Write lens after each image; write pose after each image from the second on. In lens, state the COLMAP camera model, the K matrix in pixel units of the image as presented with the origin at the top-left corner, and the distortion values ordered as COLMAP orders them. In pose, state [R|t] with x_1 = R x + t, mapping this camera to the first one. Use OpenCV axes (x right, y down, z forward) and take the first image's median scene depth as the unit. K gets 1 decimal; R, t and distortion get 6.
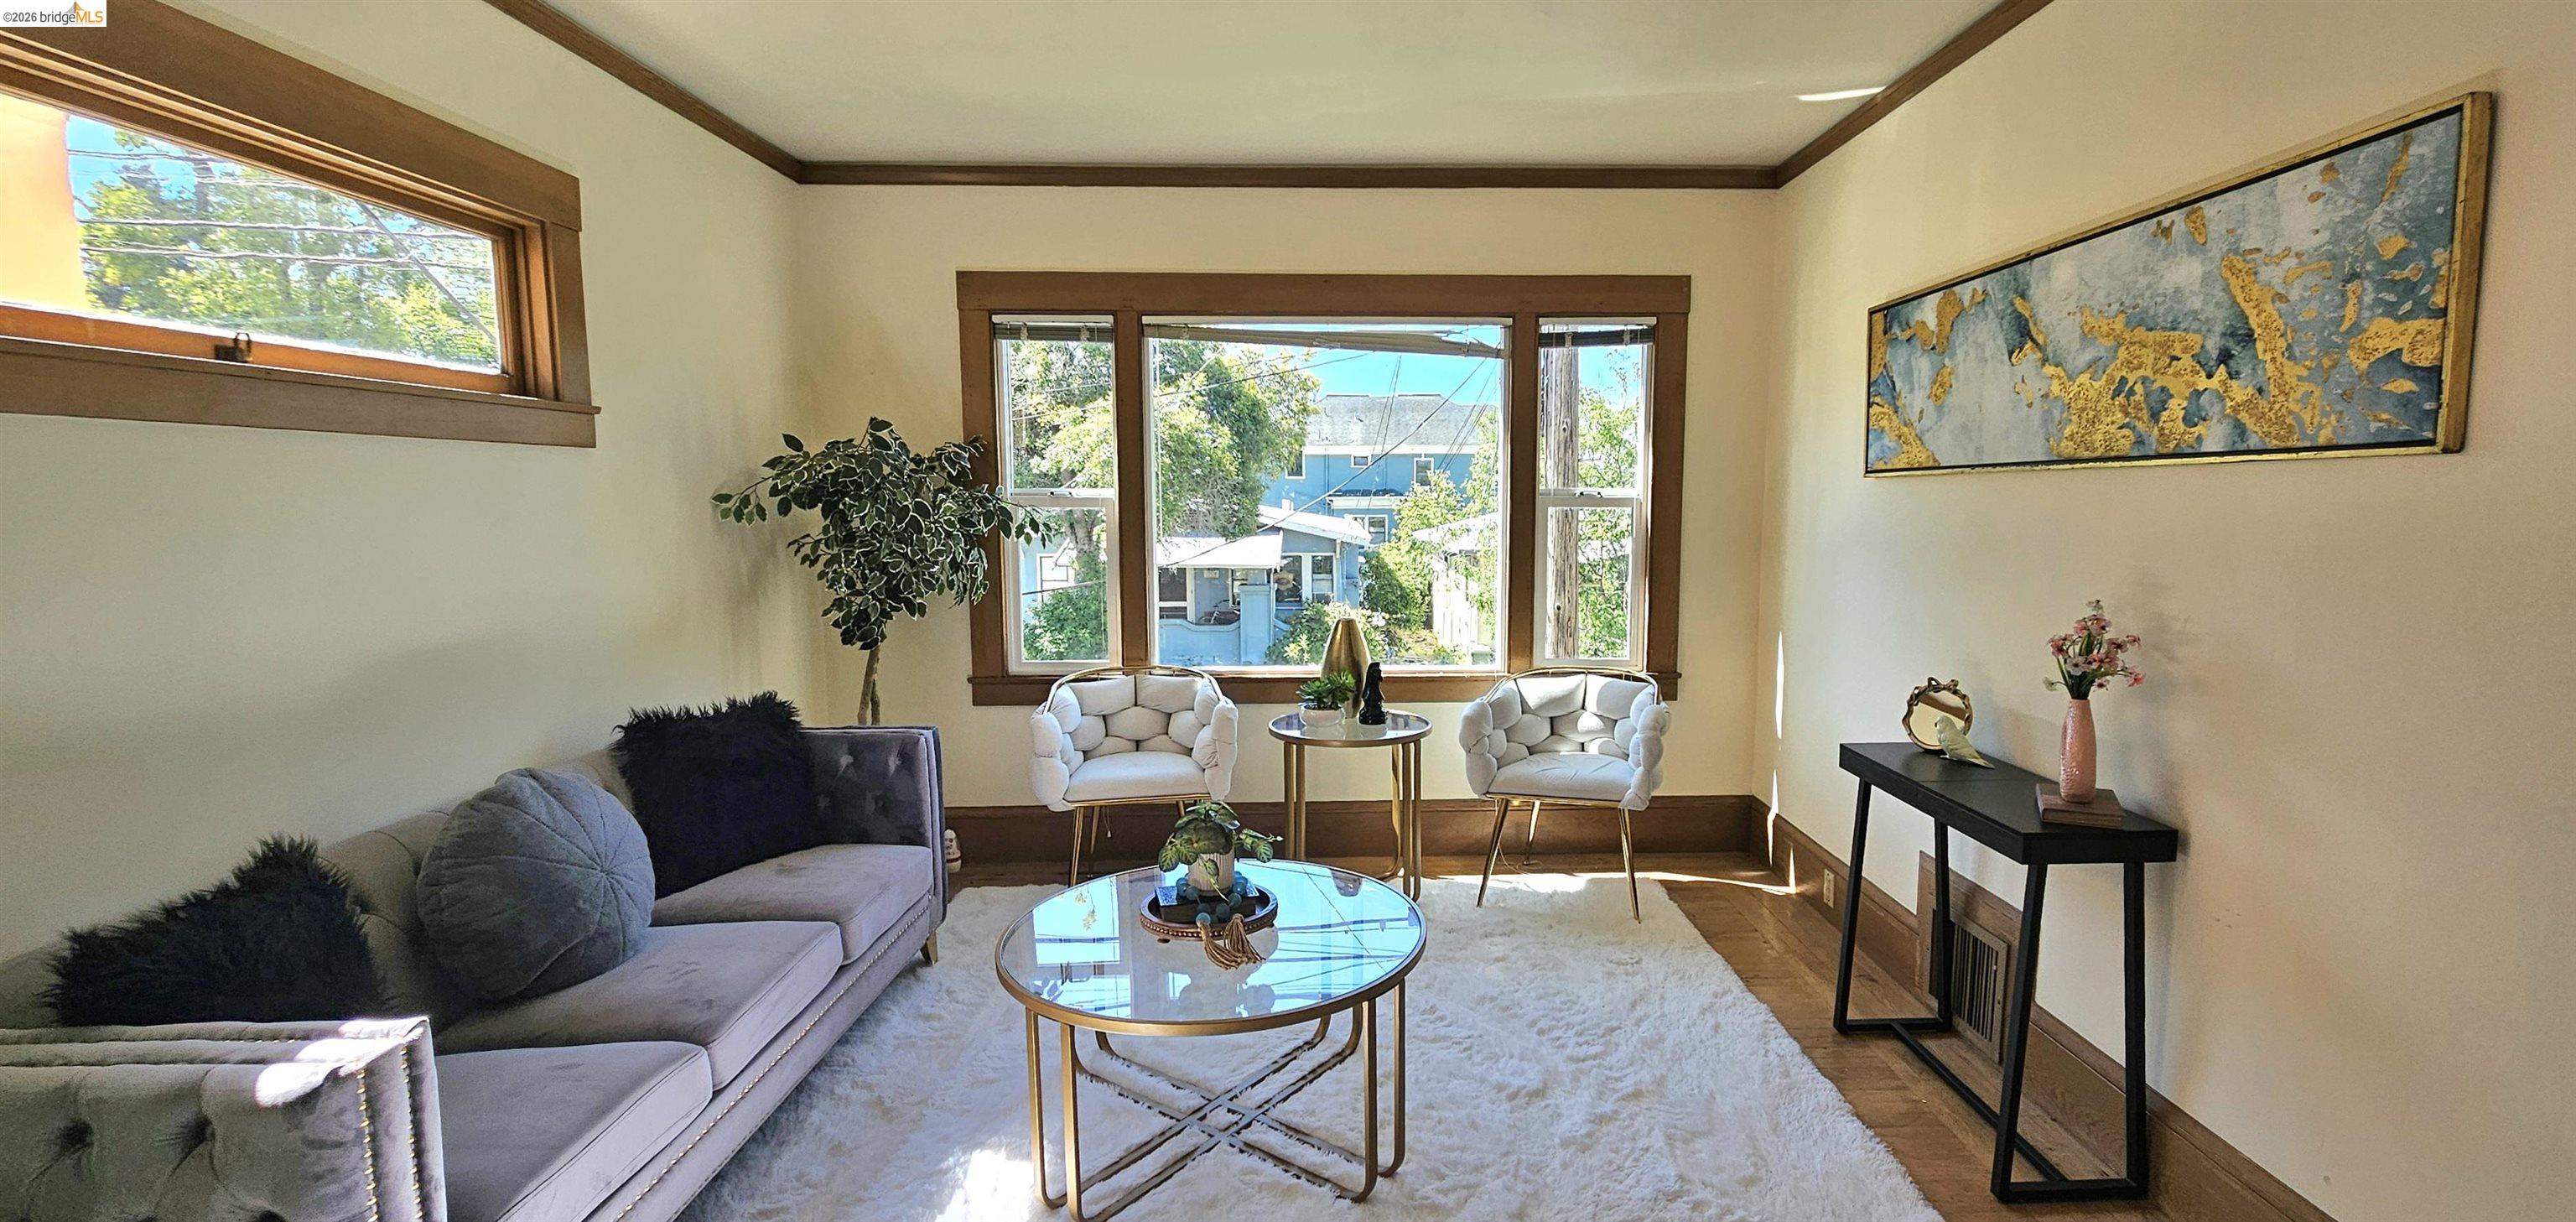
lens RADIAL K [[1156.2, 0, 1288.0], [0, 1156.2, 611.0], [0, 0, 1]] dist [-0.002634, -0.000331]
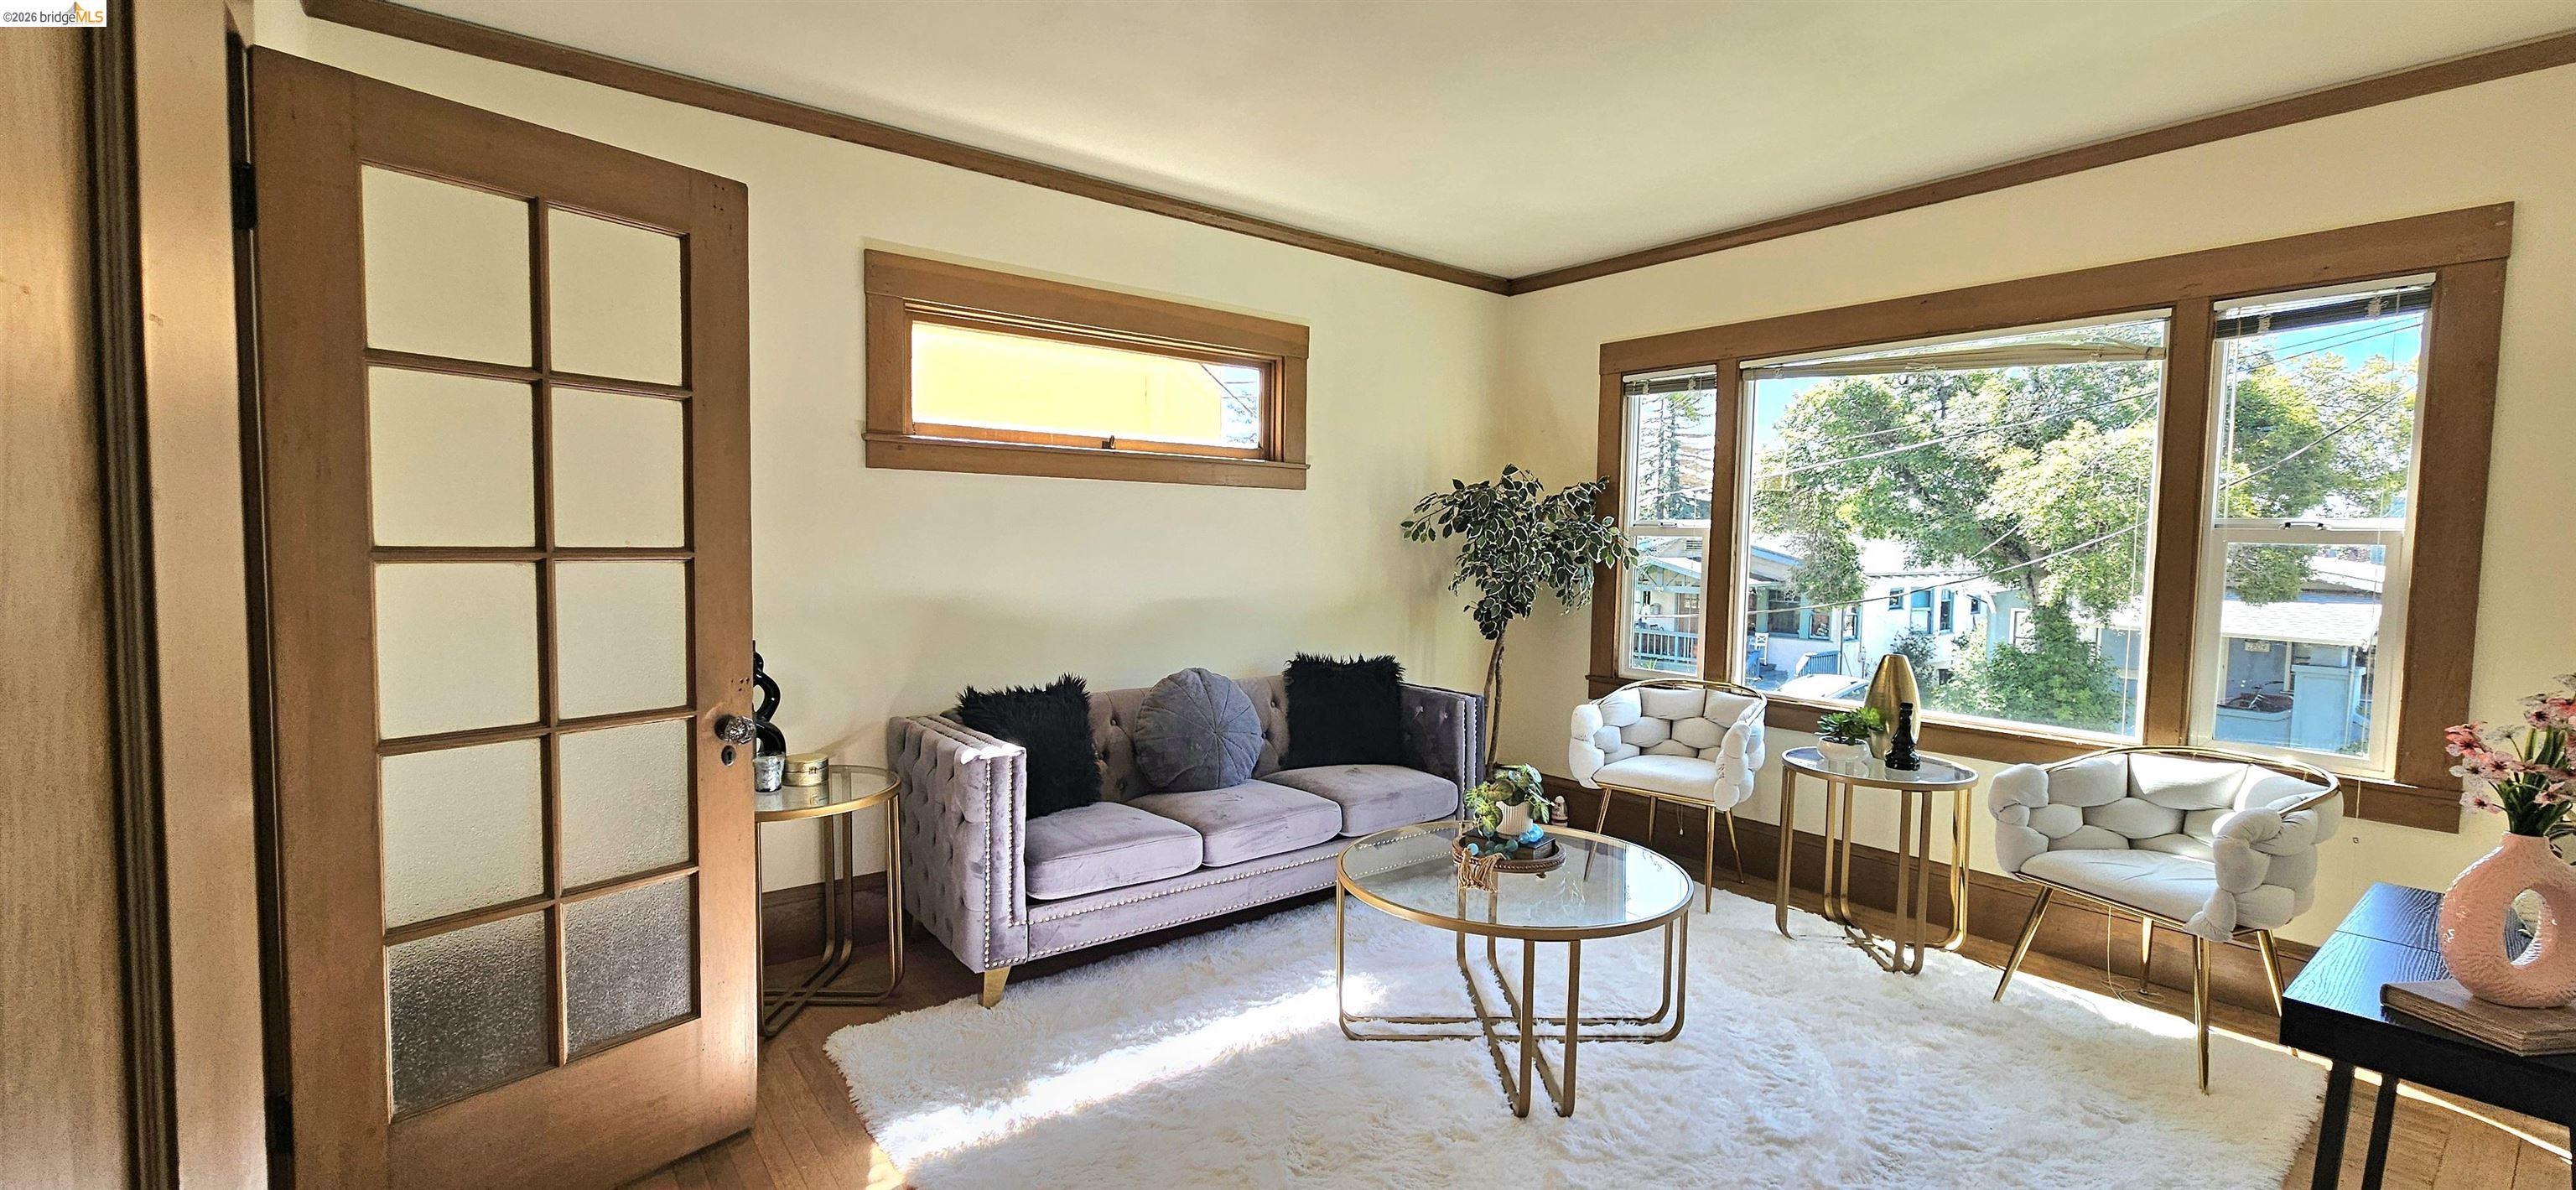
lens RADIAL K [[1067.6, 0, 1288.0], [0, 1067.6, 595.0], [0, 0, 1]] dist [-0.001827, 0.000079]
pose [[0.583270, 0.054176, -0.810469, 0.477181], [-0.100316, 0.994939, -0.005687, 0.012900], [0.806060, 0.084620, 0.585753, 0.089945]]
